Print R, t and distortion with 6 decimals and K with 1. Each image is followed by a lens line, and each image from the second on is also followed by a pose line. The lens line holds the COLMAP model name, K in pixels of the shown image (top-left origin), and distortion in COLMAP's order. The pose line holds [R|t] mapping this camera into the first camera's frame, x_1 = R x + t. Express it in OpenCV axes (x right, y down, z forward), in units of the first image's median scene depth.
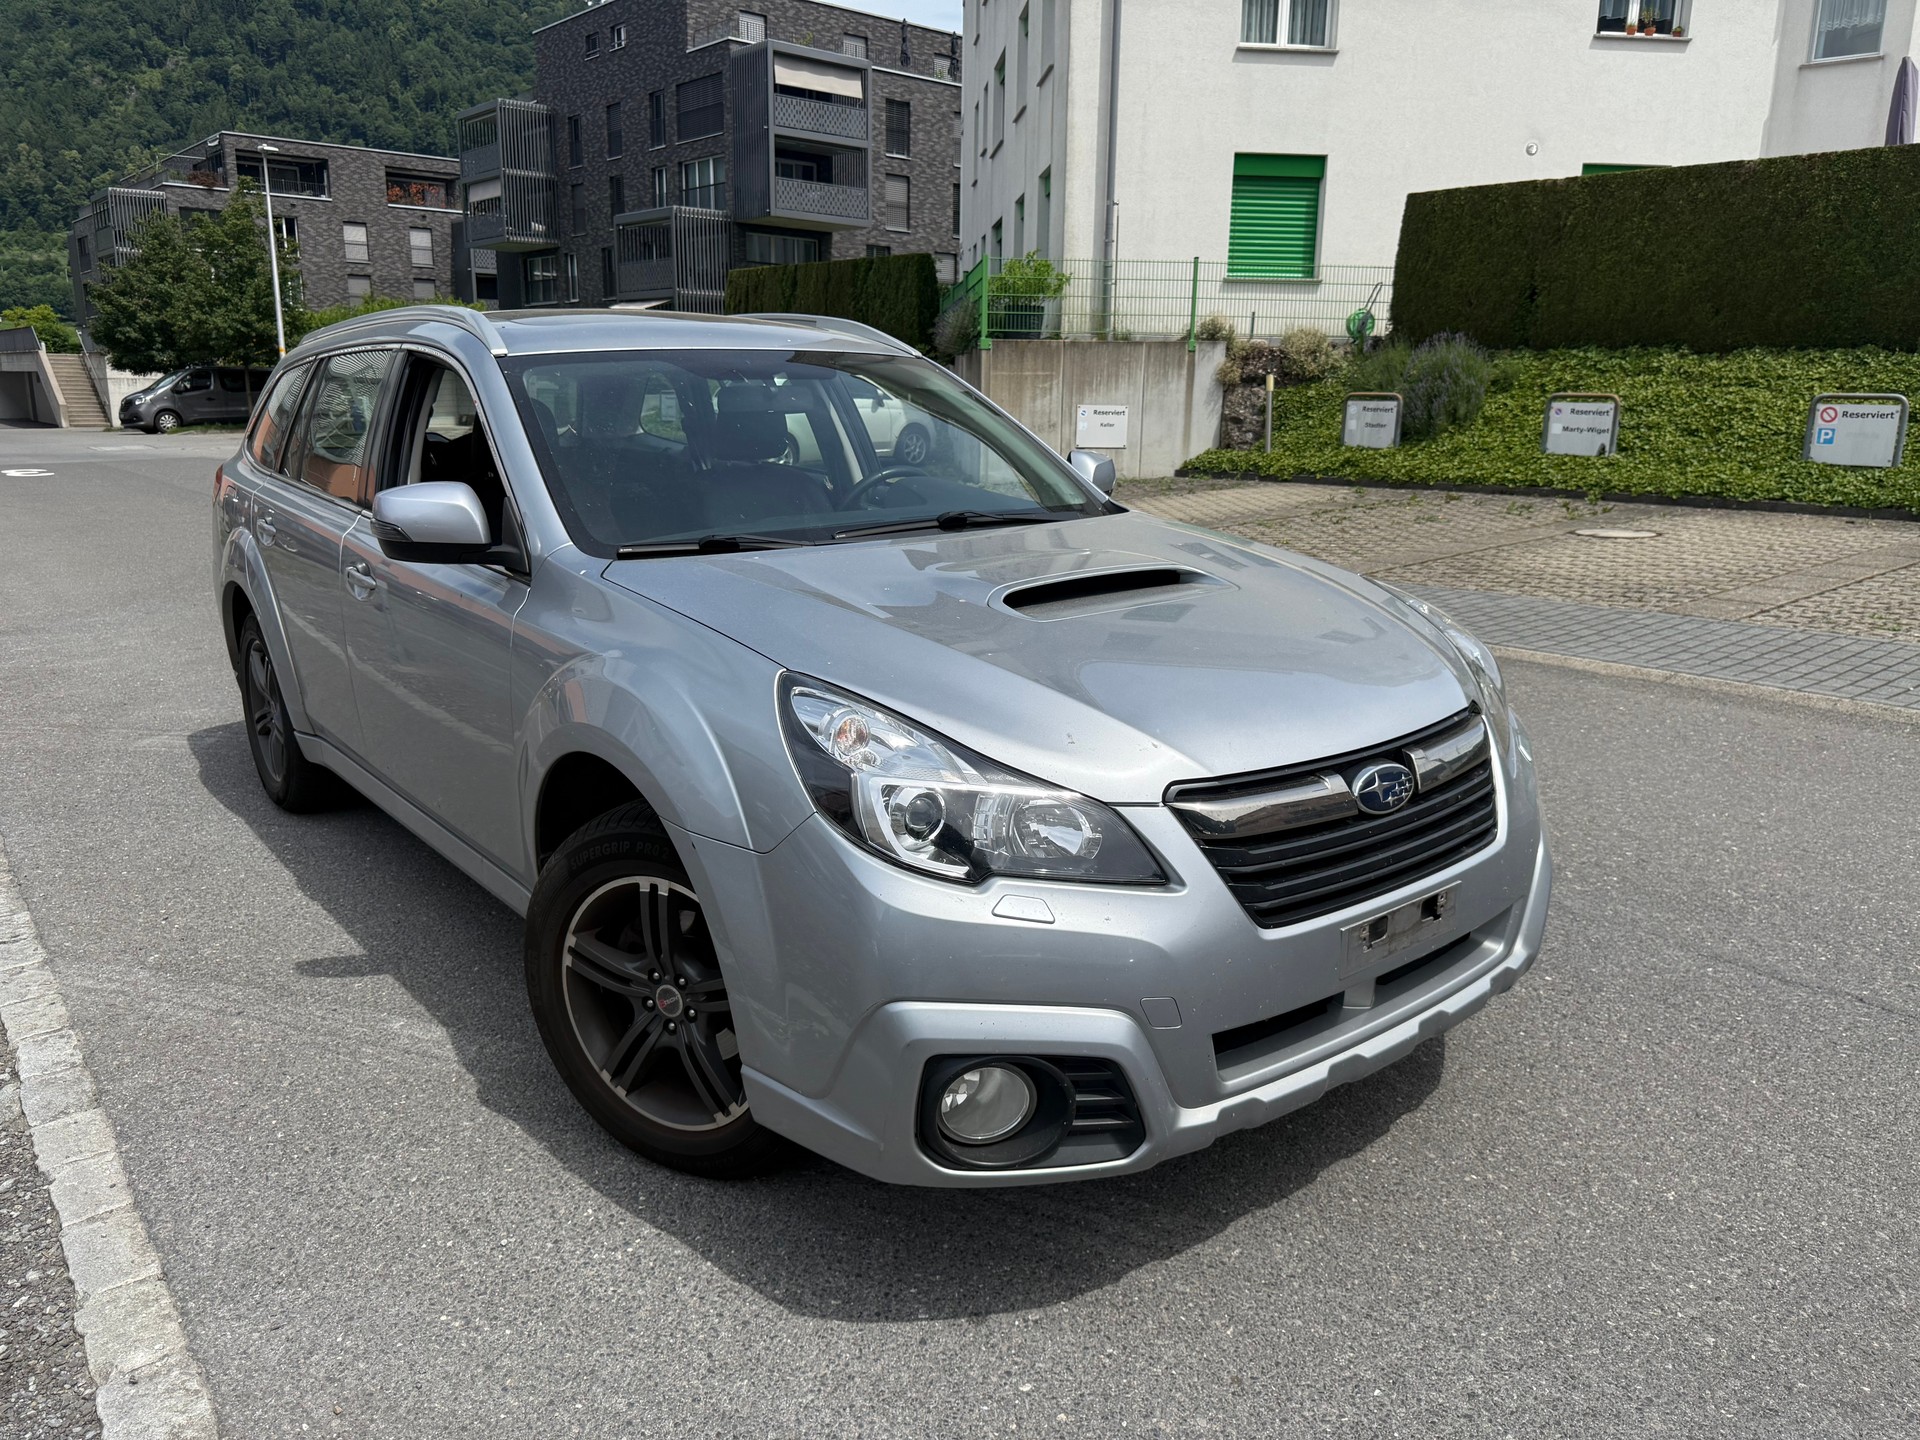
lens RADIAL K [[1369.7, 0, 953.5], [0, 1369.7, 710.3], [0, 0, 1]] dist [-0.005222, 0.004942]
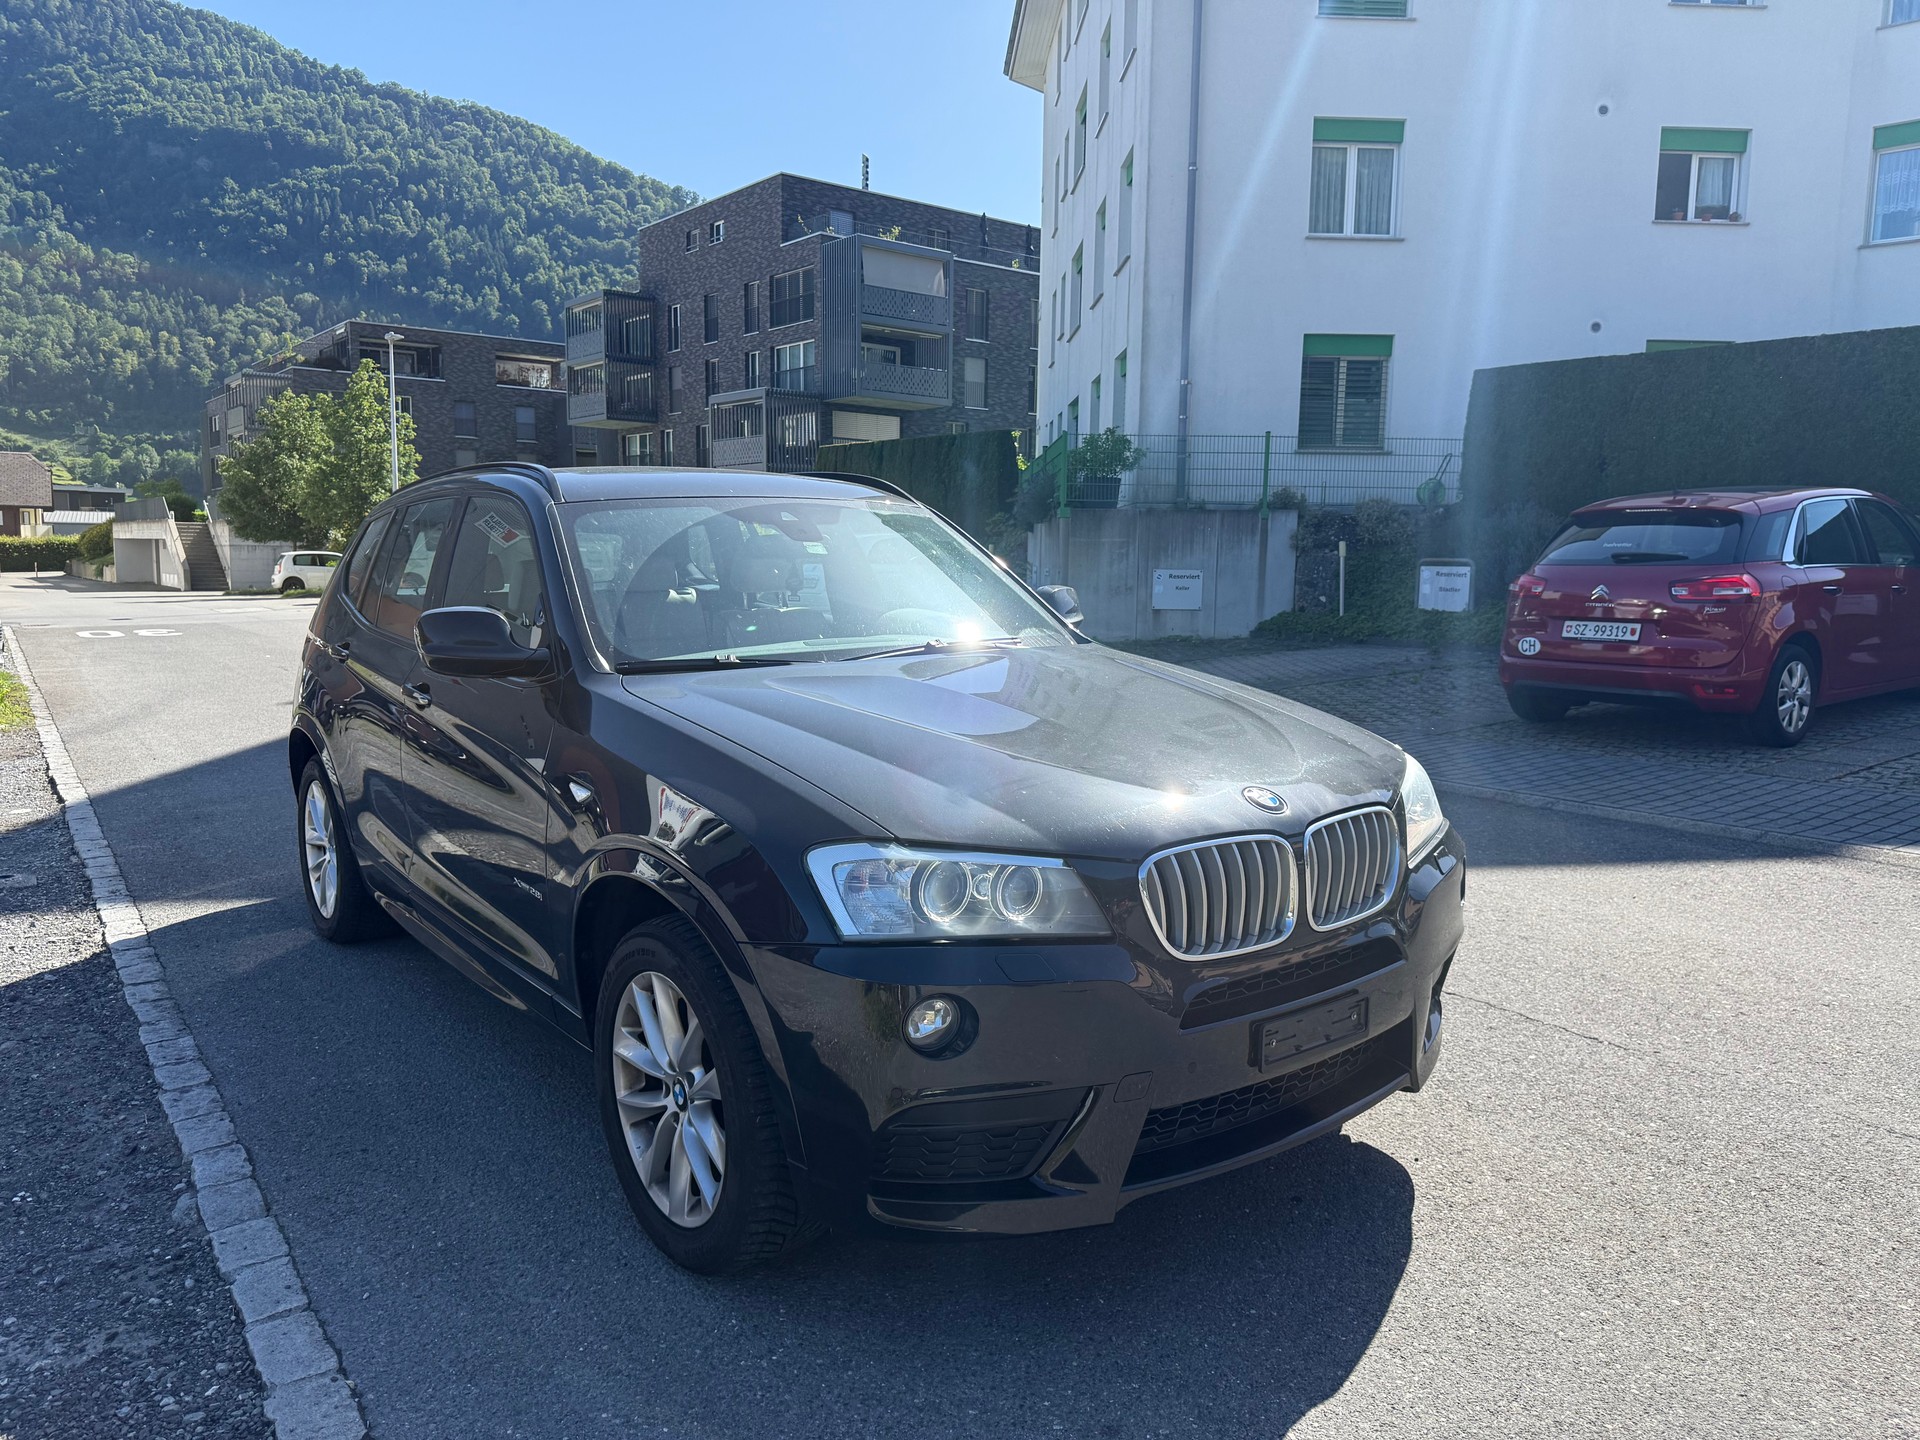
lens RADIAL K [[1350.0, 0, 957.9], [0, 1350.0, 722.9], [0, 0, 1]] dist [0.030596, -0.035553]
pose [[0.998764, 0.005942, -0.049342, -0.005048], [-0.011205, 0.994187, -0.107080, 0.002037], [0.048418, 0.107501, 0.993025, -0.008803]]
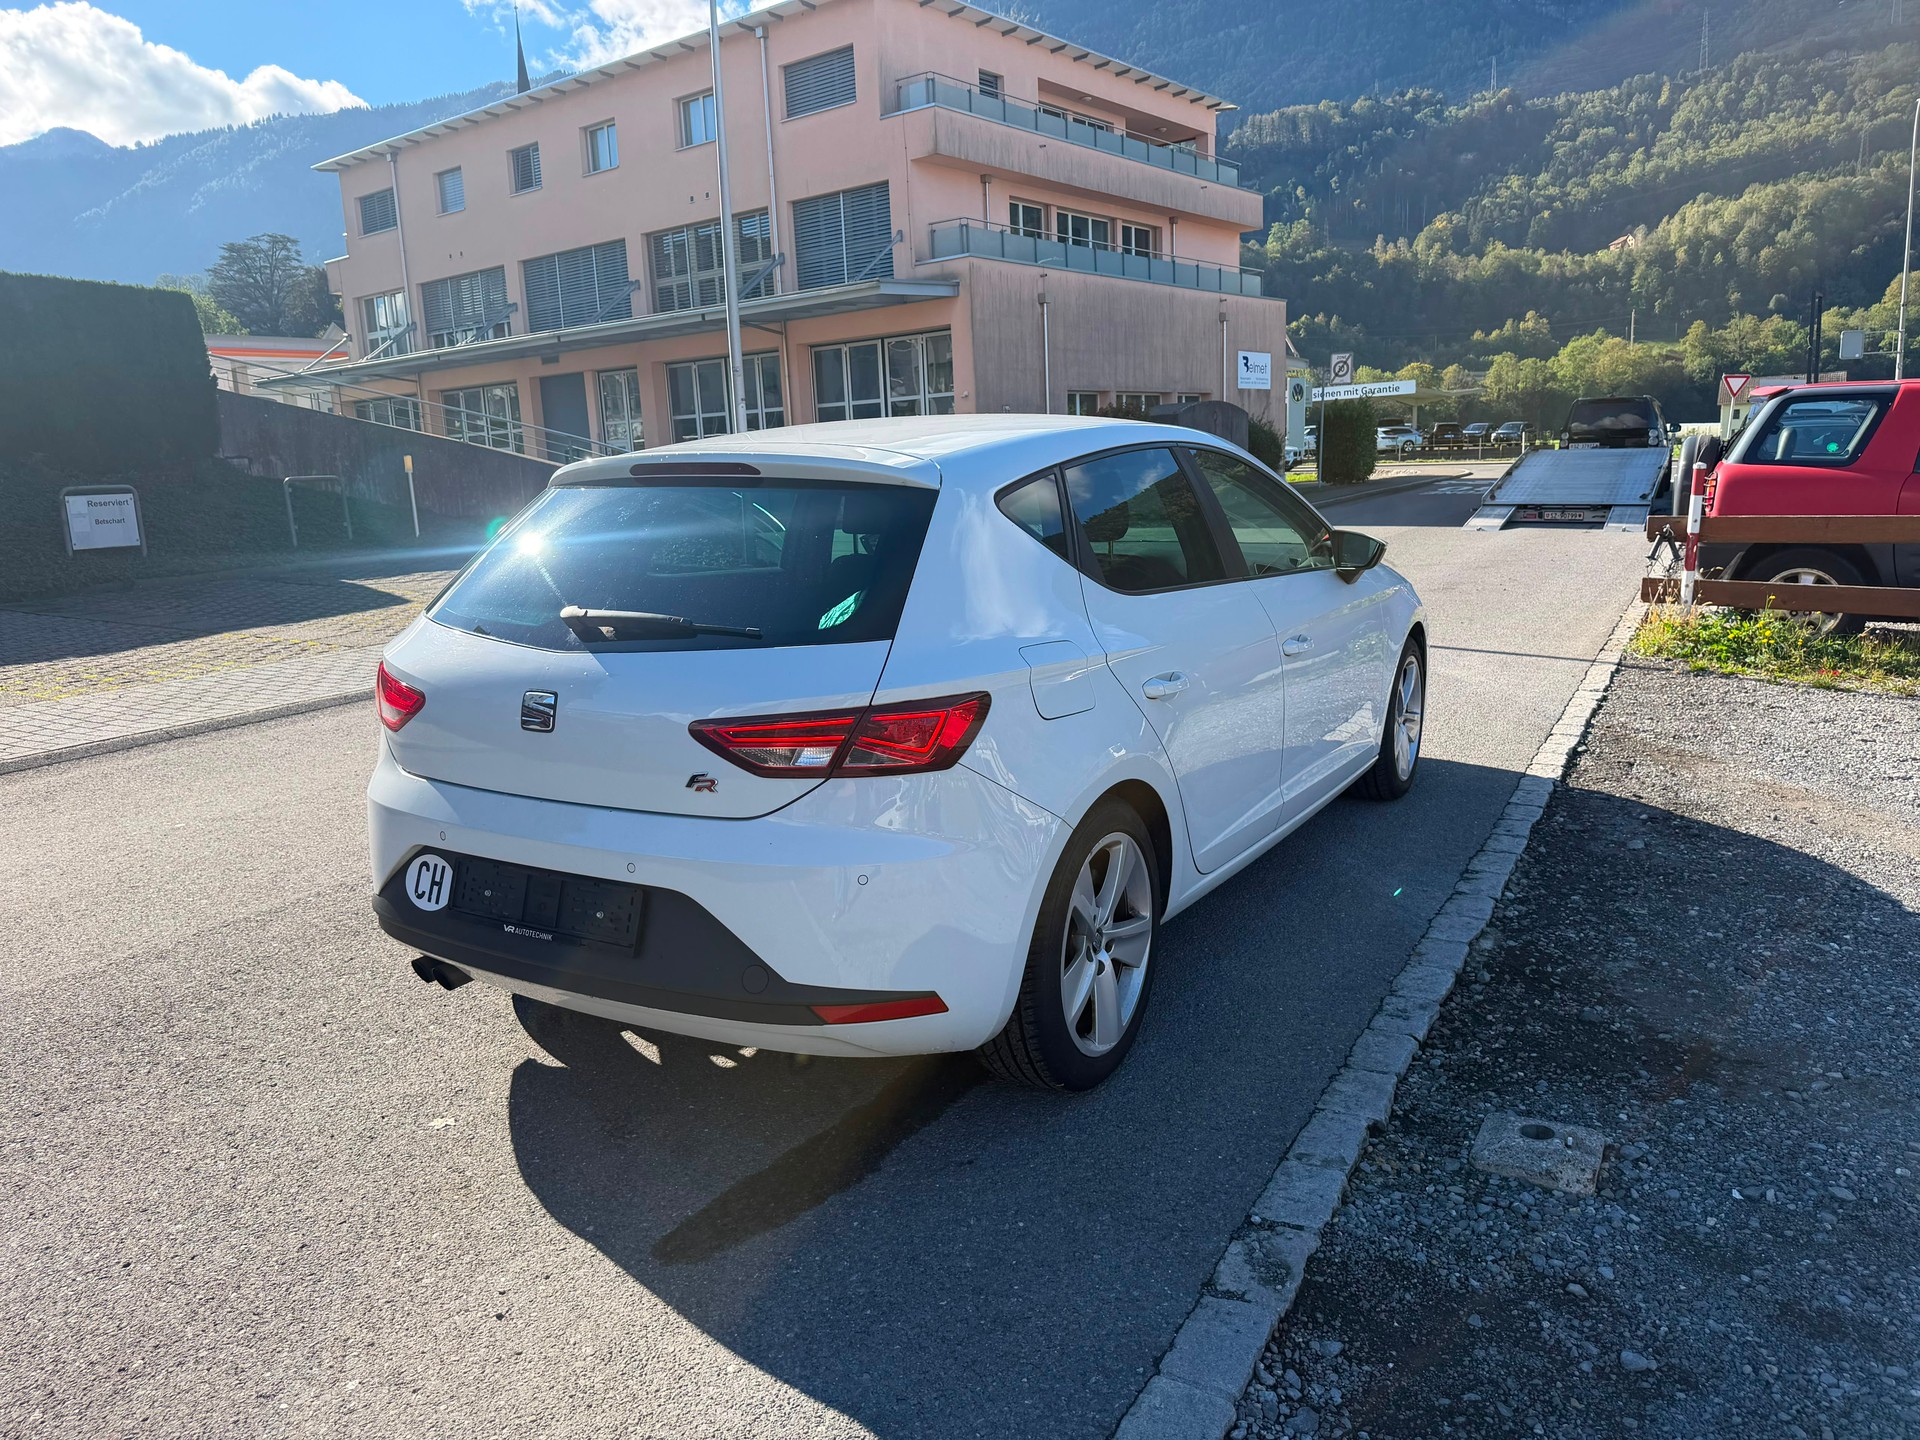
lens RADIAL K [[1350.0, 0, 957.9], [0, 1350.0, 722.9], [0, 0, 1]] dist [0.030596, -0.035553]
pose [[-0.379135, -0.165712, 0.910382, -0.344225], [0.245172, 0.930684, 0.271511, -0.088324], [-0.892271, 0.326140, -0.312227, 0.387108]]
